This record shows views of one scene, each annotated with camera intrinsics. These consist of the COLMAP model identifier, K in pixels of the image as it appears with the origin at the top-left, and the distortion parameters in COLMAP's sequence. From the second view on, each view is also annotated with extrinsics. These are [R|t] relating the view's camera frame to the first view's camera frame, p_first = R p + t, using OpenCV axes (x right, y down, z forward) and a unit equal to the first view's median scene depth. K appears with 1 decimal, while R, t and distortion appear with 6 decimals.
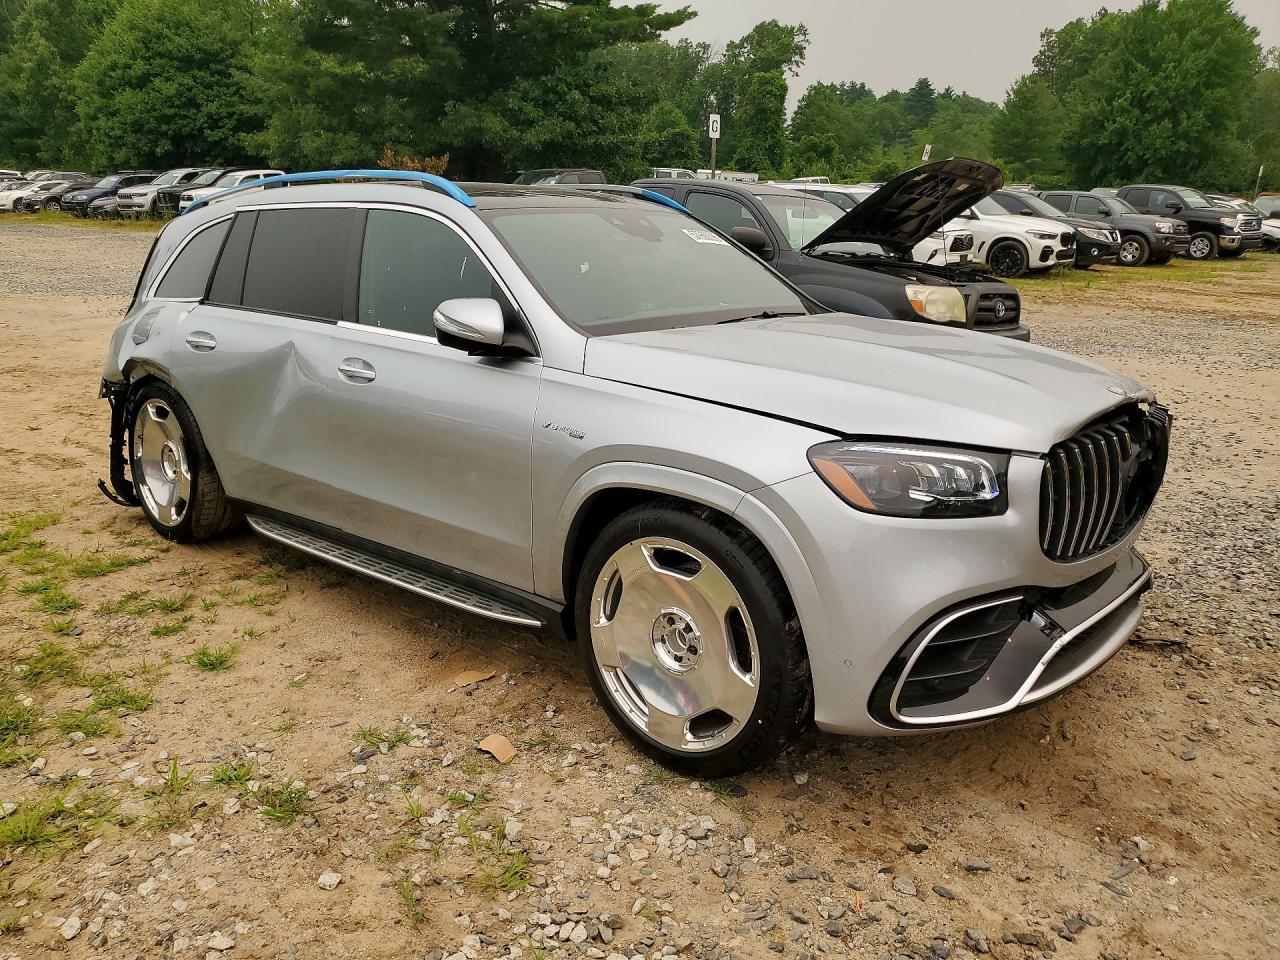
lens RADIAL K [[937.3, 0, 607.9], [0, 937.3, 483.8], [0, 0, 1]] dist [-0.002646, 0.006039]
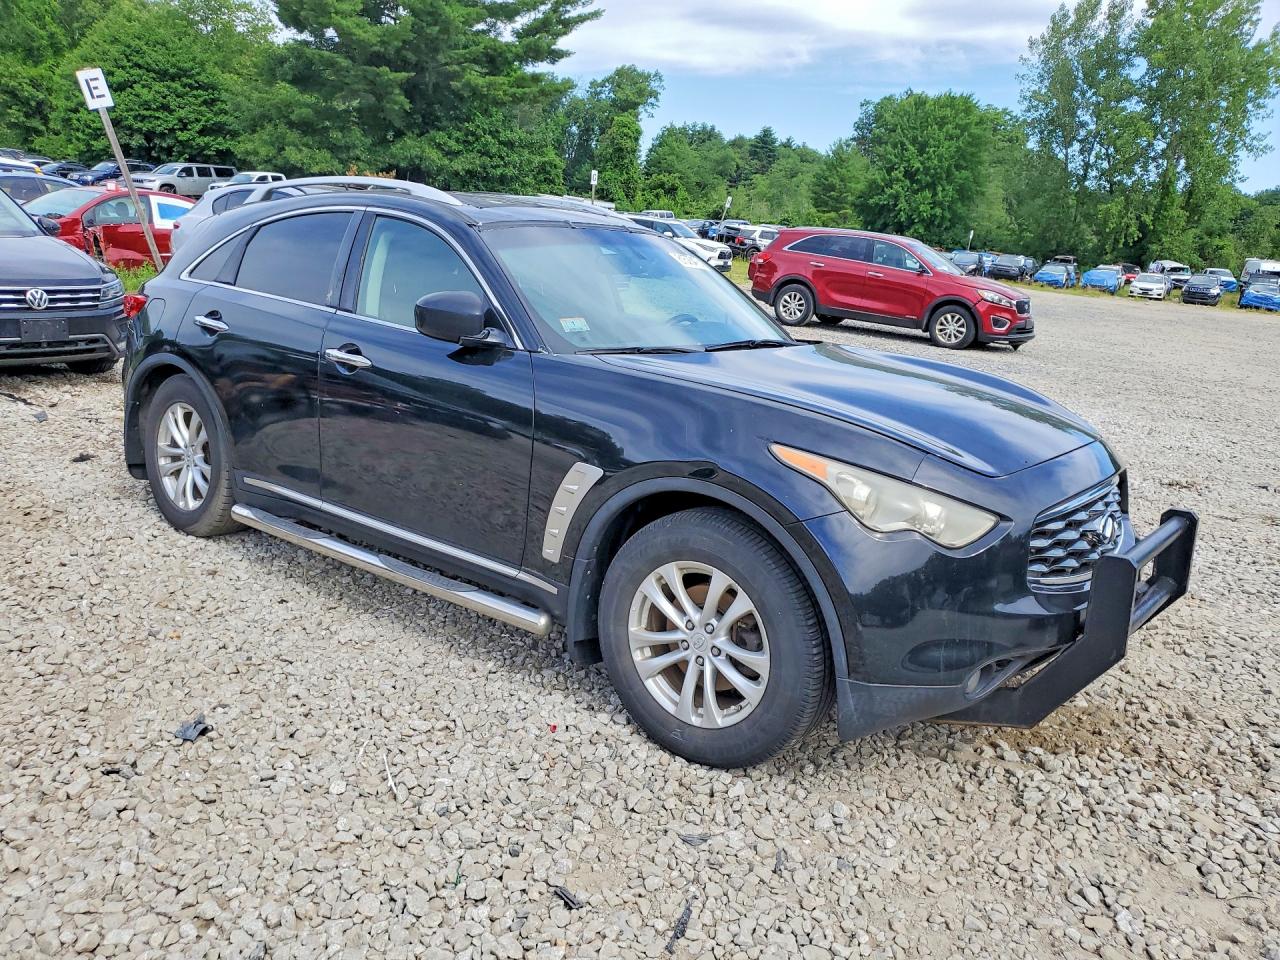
lens RADIAL K [[937.3, 0, 607.9], [0, 937.3, 483.8], [0, 0, 1]] dist [-0.002646, 0.006039]
pose [[0.985718, 0.039345, 0.163746, -0.031302], [-0.036097, 0.999089, -0.022763, 0.055866], [-0.164493, 0.016527, 0.986240, -0.178576]]
